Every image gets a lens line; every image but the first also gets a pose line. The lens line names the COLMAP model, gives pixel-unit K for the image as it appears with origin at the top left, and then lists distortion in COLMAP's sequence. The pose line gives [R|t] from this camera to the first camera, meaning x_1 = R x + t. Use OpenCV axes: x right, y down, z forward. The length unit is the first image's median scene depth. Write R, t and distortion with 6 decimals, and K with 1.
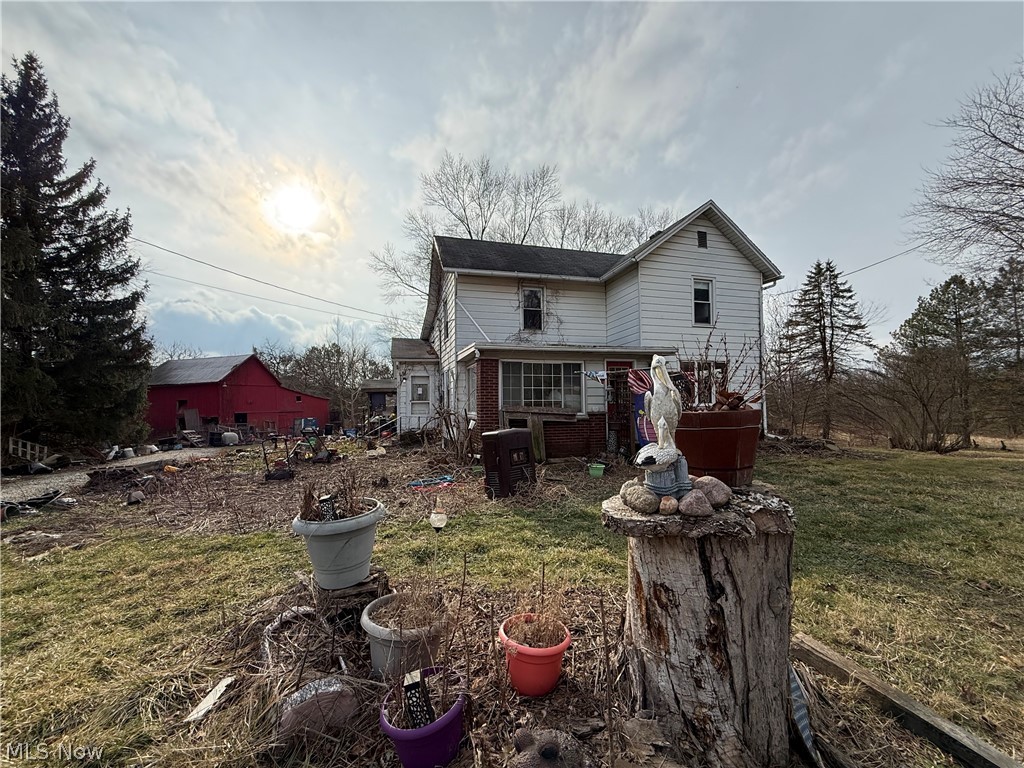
lens RADIAL K [[403.1, 0, 511.7], [0, 403.1, 387.4], [0, 0, 1]] dist [-0.001542, -0.000721]
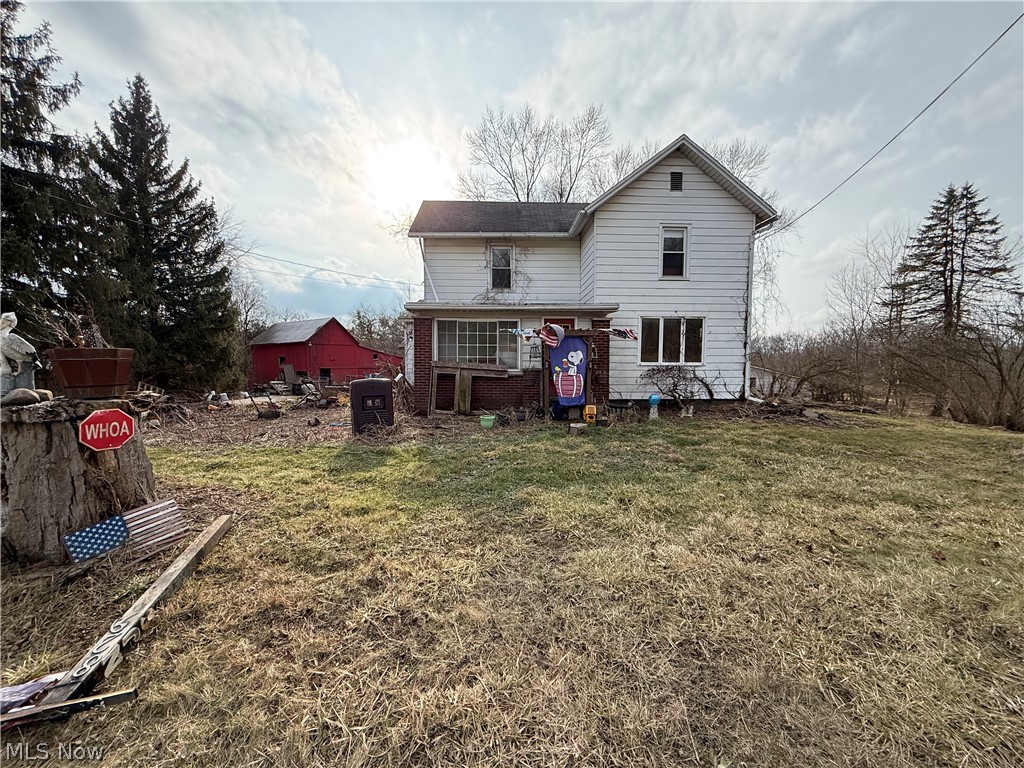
lens RADIAL K [[403.1, 0, 504.5], [0, 403.1, 386.6], [0, 0, 1]] dist [-0.001542, -0.000721]
pose [[0.968656, 0.027396, -0.246890, 0.228053], [-0.003675, 0.995371, 0.096033, 0.004263], [0.248378, -0.092116, 0.964273, -0.007117]]
